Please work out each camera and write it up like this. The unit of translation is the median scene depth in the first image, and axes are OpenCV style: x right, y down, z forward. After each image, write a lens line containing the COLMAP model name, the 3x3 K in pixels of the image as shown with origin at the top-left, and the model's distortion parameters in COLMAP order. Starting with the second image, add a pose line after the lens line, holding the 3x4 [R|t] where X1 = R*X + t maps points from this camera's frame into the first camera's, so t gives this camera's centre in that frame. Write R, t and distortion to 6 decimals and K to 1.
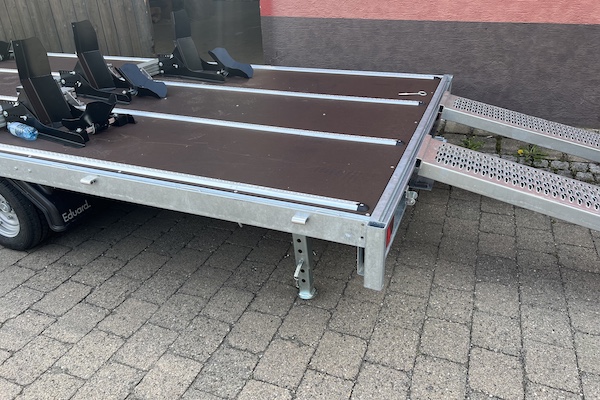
lens RADIAL K [[470.8, 0, 287.6], [0, 470.8, 178.5], [0, 0, 1]] dist [0.035852, -0.022514]
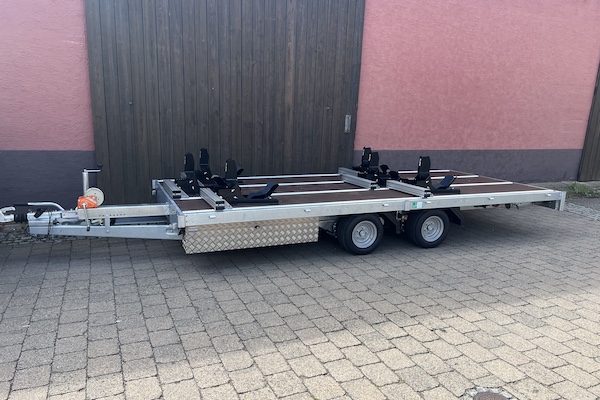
lens RADIAL K [[470.8, 0, 277.8], [0, 470.8, 197.7], [0, 0, 1]] dist [0.035852, -0.022514]
pose [[0.714930, -0.088823, 0.693531, -1.937203], [0.257162, 0.955776, -0.142686, 0.040900], [-0.650187, 0.280361, 0.706155, -0.115871]]
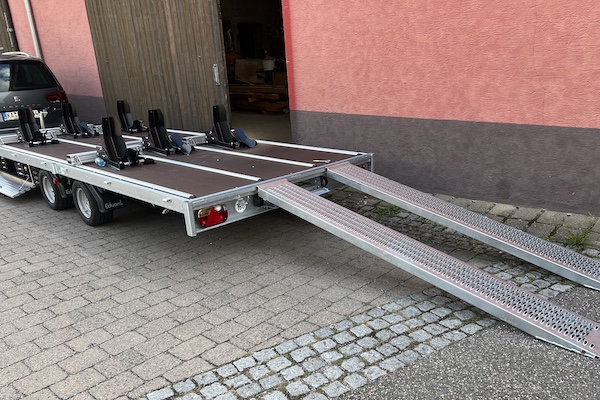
lens RADIAL K [[503.1, 0, 299.9], [0, 503.1, 212.7], [0, 0, 1]] dist [0.079635, -0.025057]
pose [[0.929028, 0.098528, -0.356650, 0.673183], [-0.143907, 0.984221, -0.102959, 0.139910], [0.340878, 0.146976, 0.928547, -0.437620]]
